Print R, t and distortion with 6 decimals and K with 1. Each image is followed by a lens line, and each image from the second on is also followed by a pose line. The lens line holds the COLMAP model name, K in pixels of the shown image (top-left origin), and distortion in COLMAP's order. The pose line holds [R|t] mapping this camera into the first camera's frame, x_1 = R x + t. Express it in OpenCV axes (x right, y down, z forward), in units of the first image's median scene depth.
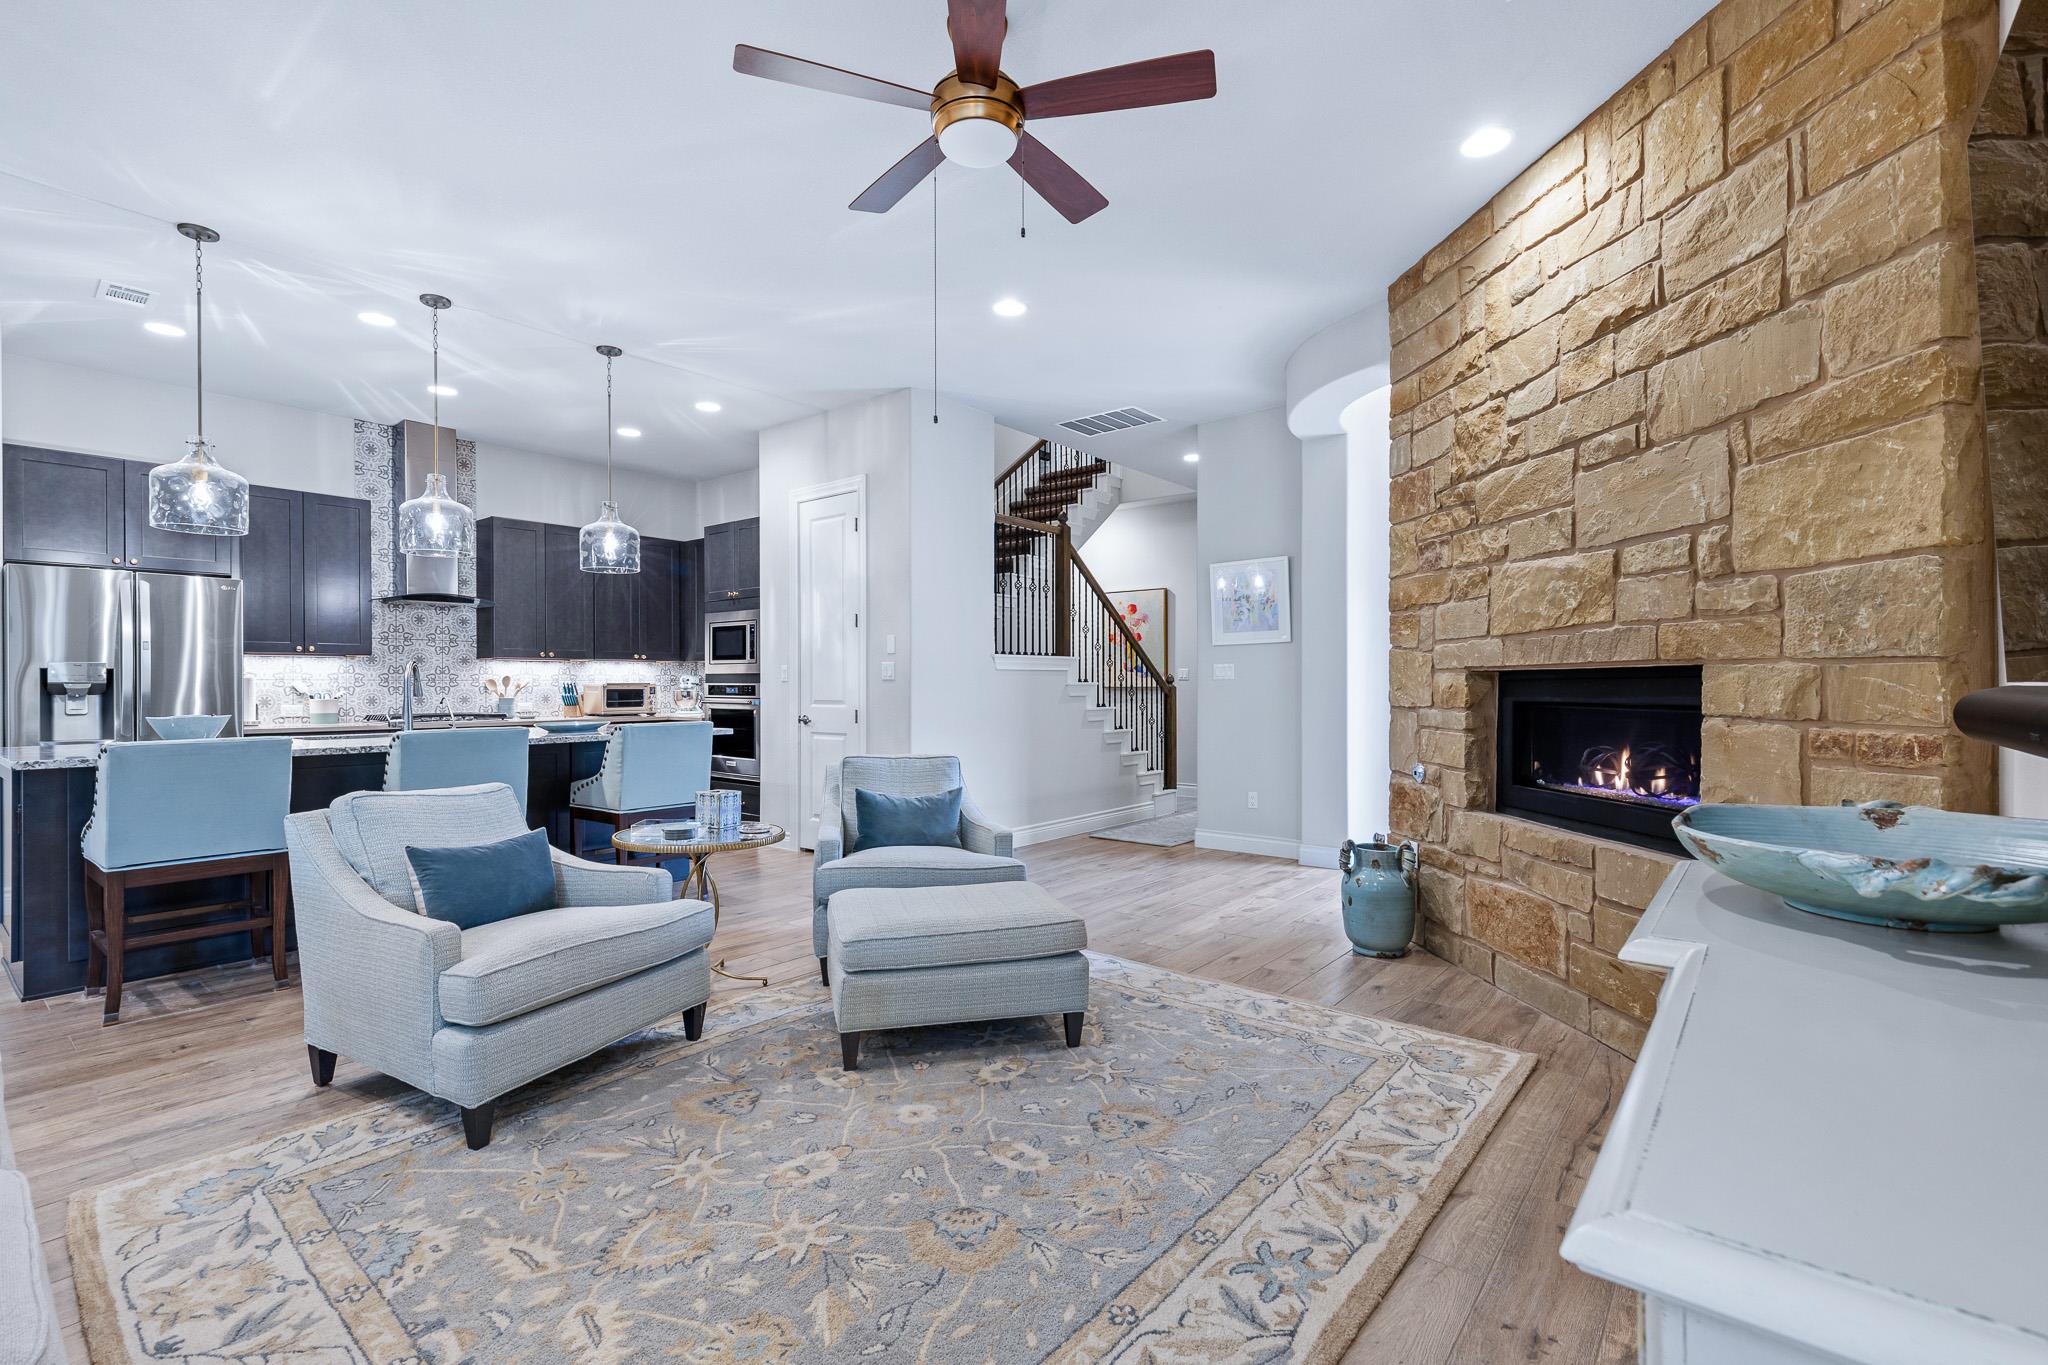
lens RADIAL K [[926.7, 0, 1023.2], [0, 926.7, 682.5], [0, 0, 1]] dist [0.003779, -0.000062]
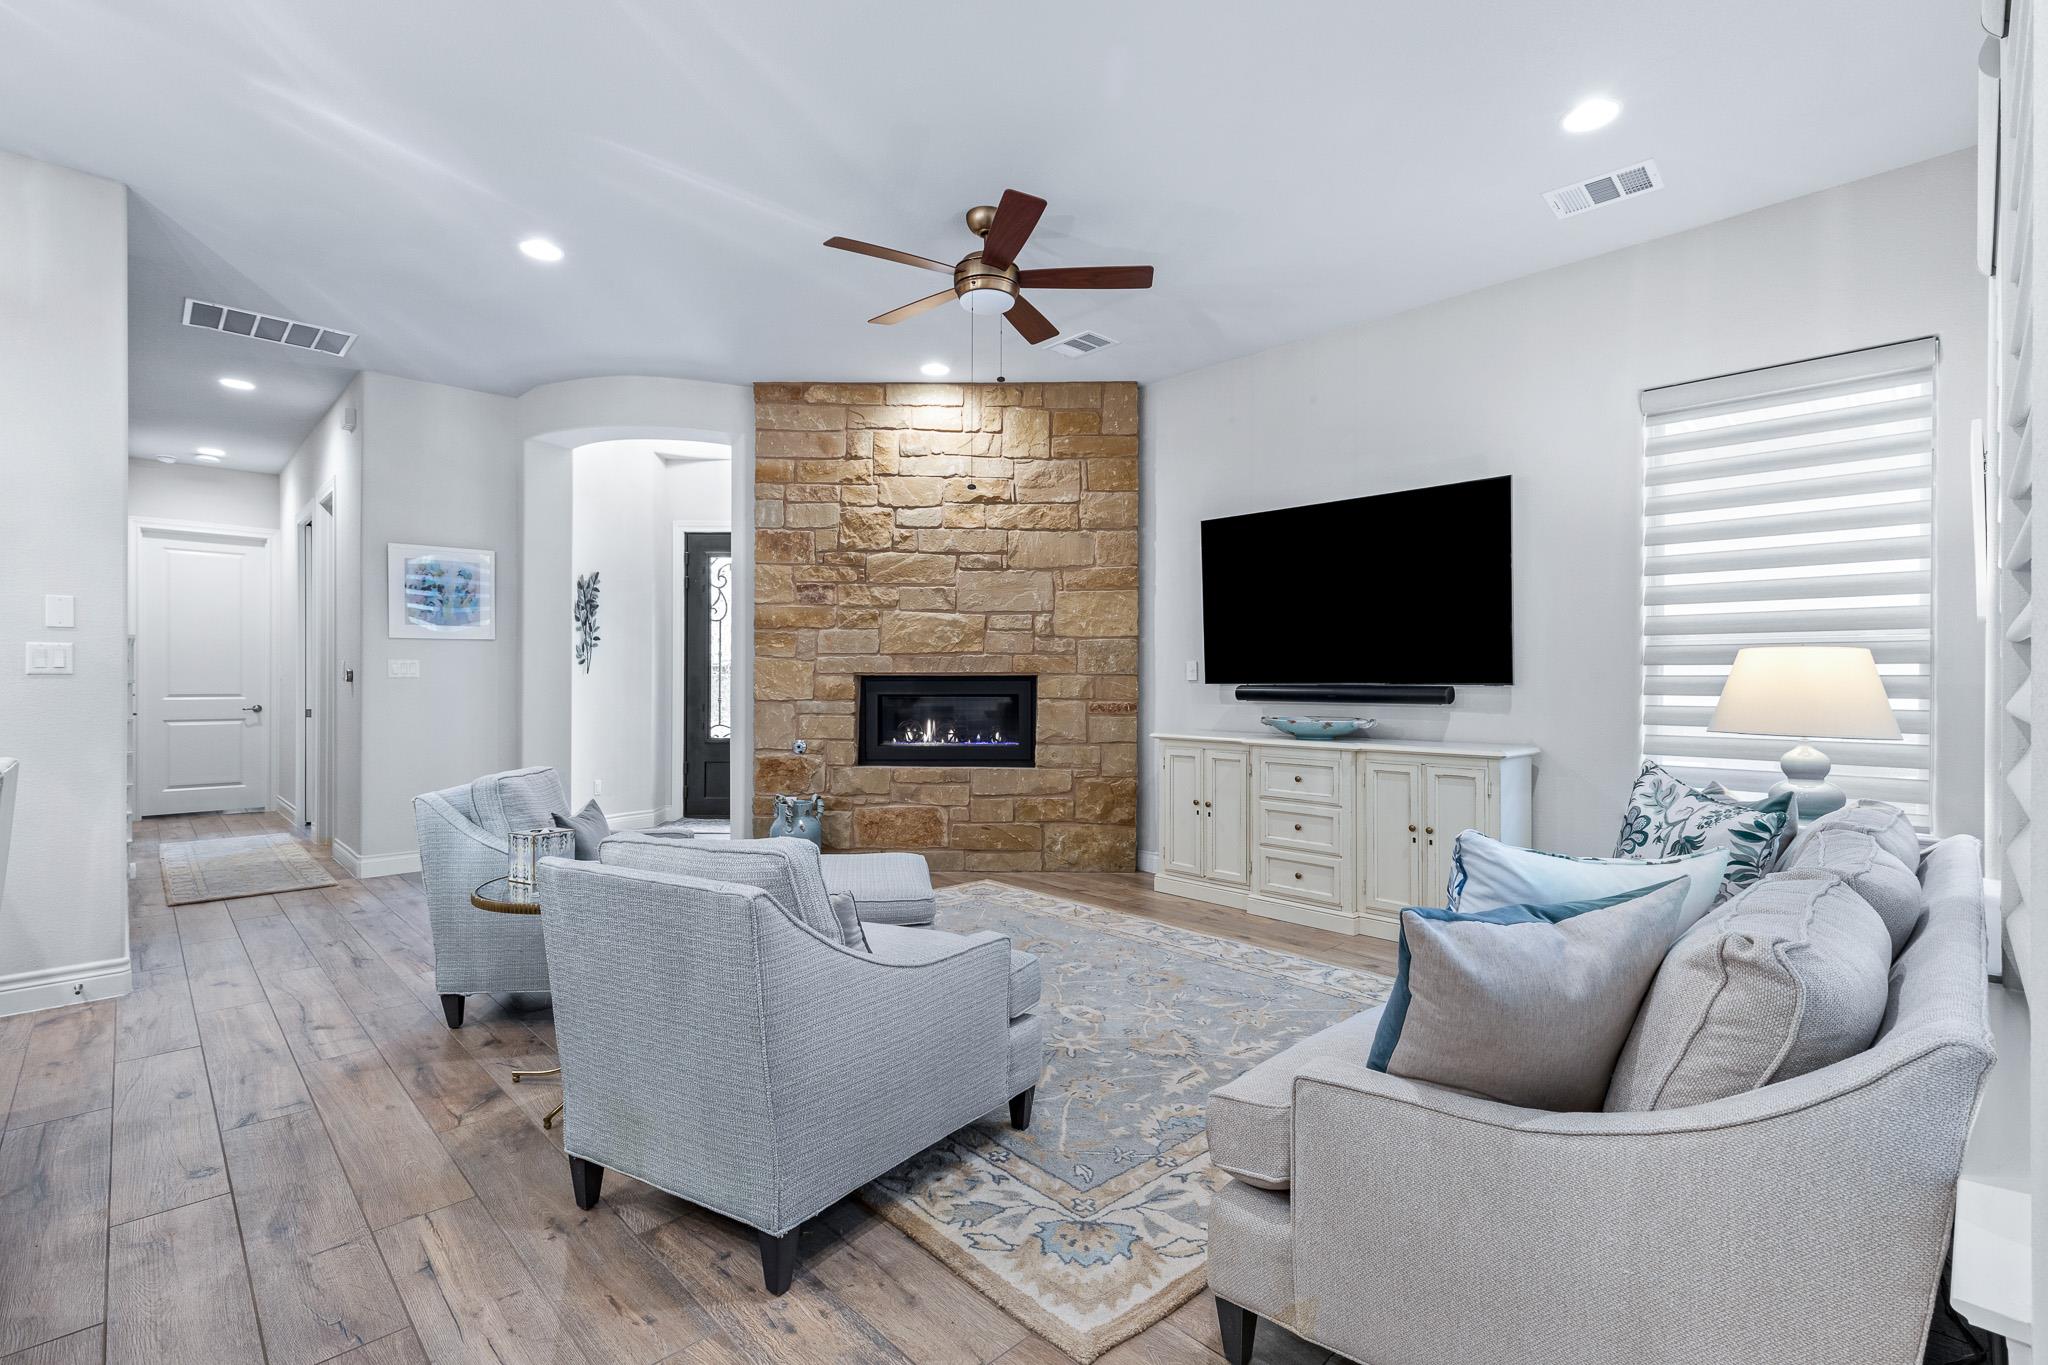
lens RADIAL K [[926.7, 0, 1024.4], [0, 926.7, 680.0], [0, 0, 1]] dist [0.003779, -0.000062]
pose [[0.107412, 0.004739, 0.994203, -1.277175], [-0.004874, 0.999979, -0.004240, 0.001197], [-0.994203, -0.004391, 0.107433, 0.696637]]
